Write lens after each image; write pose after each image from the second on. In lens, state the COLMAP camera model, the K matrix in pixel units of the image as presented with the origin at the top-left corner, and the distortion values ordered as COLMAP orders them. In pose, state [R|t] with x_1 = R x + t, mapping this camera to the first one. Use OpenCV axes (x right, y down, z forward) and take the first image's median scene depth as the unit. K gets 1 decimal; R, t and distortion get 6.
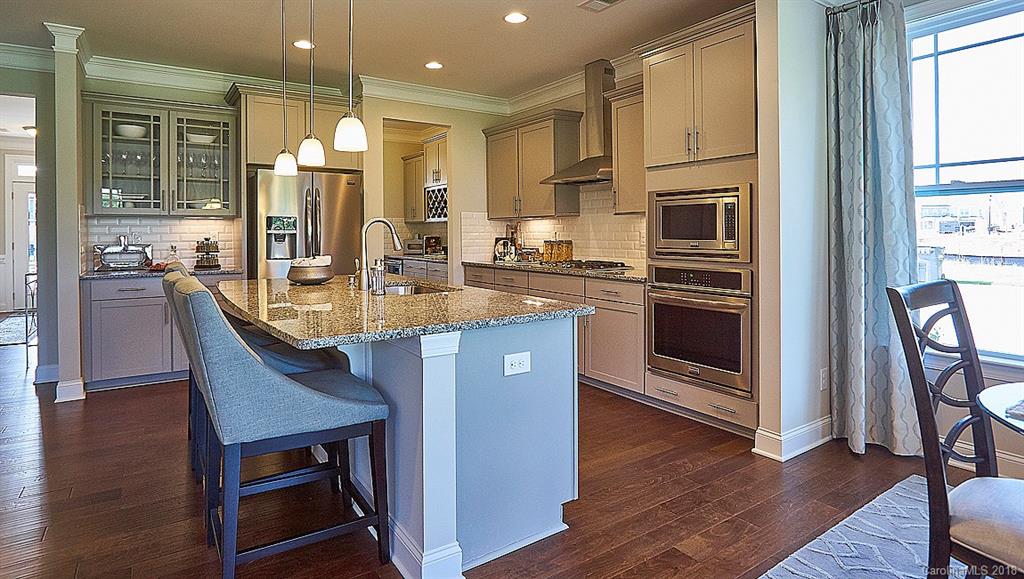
lens RADIAL K [[536.5, 0, 523.3], [0, 536.5, 236.8], [0, 0, 1]] dist [-0.031278, 0.008460]
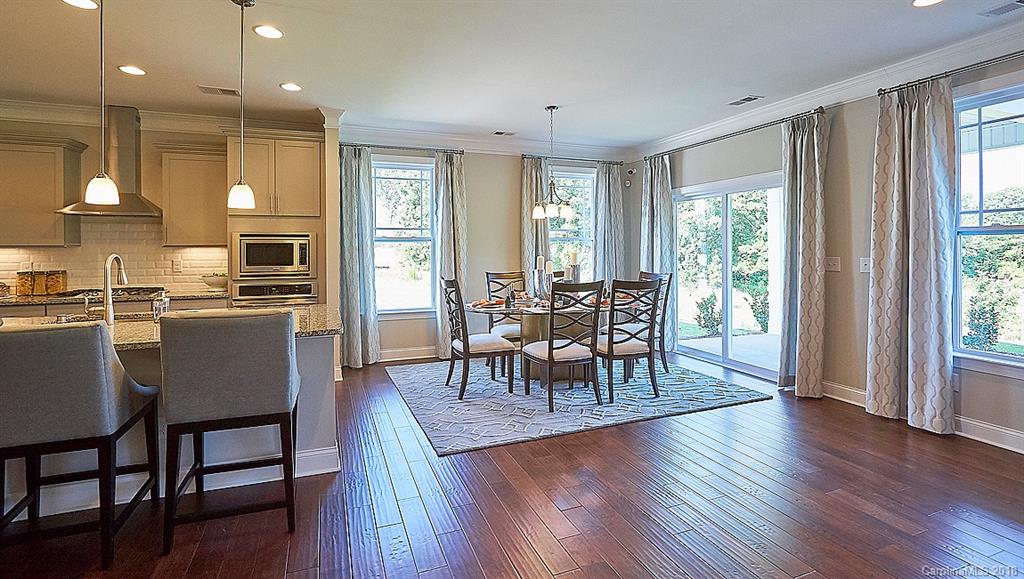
lens RADIAL K [[458.8, 0, 493.1], [0, 458.8, 246.0], [0, 0, 1]] dist [-0.024402, 0.008168]
pose [[0.245222, 0.010116, 0.969414, -0.611819], [0.013440, 0.999814, -0.013833, -0.018964], [-0.969374, 0.016421, 0.245041, 0.041682]]
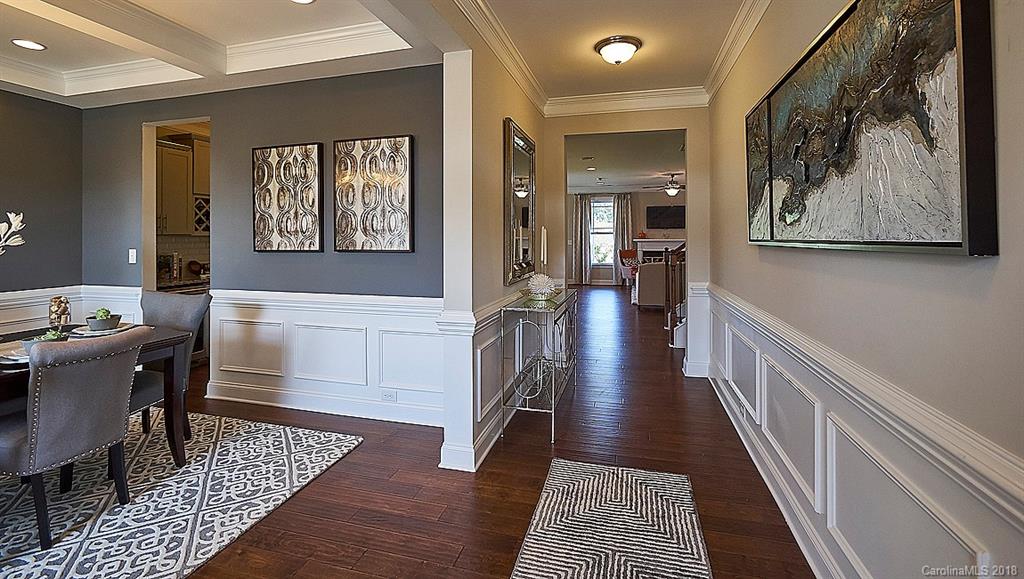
lens RADIAL K [[458.8, 0, 512.4], [0, 458.8, 231.4], [0, 0, 1]] dist [-0.024402, 0.008168]
pose [[-0.642178, 0.022937, 0.766212, -1.585906], [0.019542, 0.999717, -0.013548, -0.024076], [-0.766306, 0.006273, -0.642445, 1.662078]]
